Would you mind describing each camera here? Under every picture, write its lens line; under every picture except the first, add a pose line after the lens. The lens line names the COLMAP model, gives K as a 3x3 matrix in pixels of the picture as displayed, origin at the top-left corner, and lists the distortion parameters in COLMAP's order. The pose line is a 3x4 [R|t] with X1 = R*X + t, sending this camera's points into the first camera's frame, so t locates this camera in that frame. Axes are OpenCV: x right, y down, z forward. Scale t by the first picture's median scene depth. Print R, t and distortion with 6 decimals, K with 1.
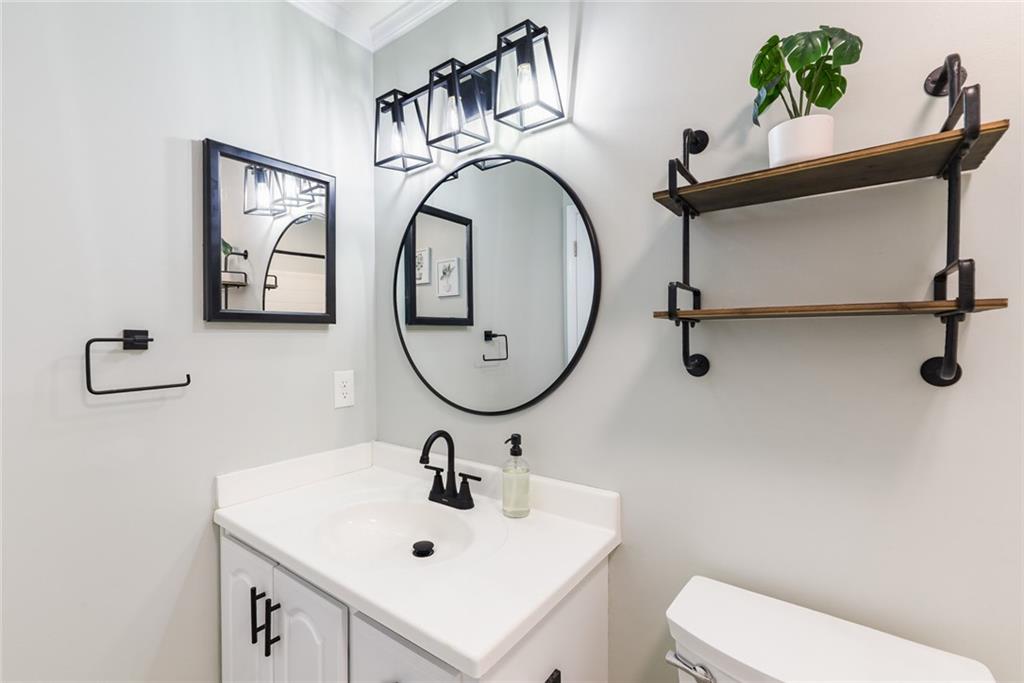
lens RADIAL K [[433.9, 0, 509.7], [0, 433.9, 339.3], [0, 0, 1]] dist [-0.020627, 0.009532]
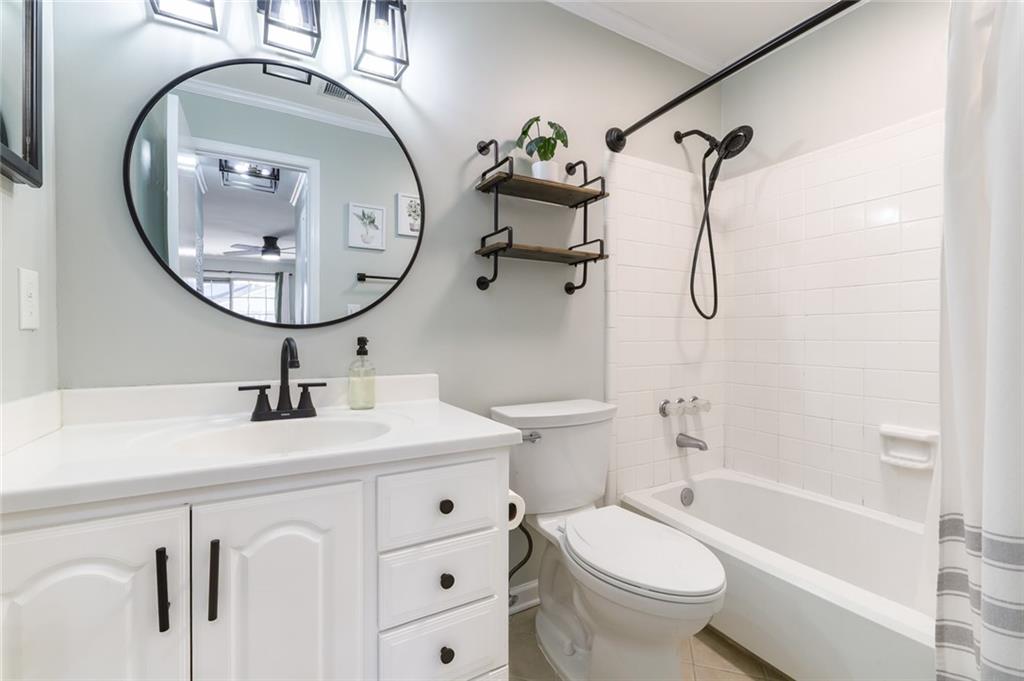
lens RADIAL K [[433.9, 0, 509.7], [0, 433.9, 338.3], [0, 0, 1]] dist [-0.020627, 0.009532]
pose [[0.423269, -0.002131, 0.906002, -0.798269], [0.001406, 0.999998, 0.001695, 0.208280], [-0.906003, 0.000557, 0.423271, 0.165269]]
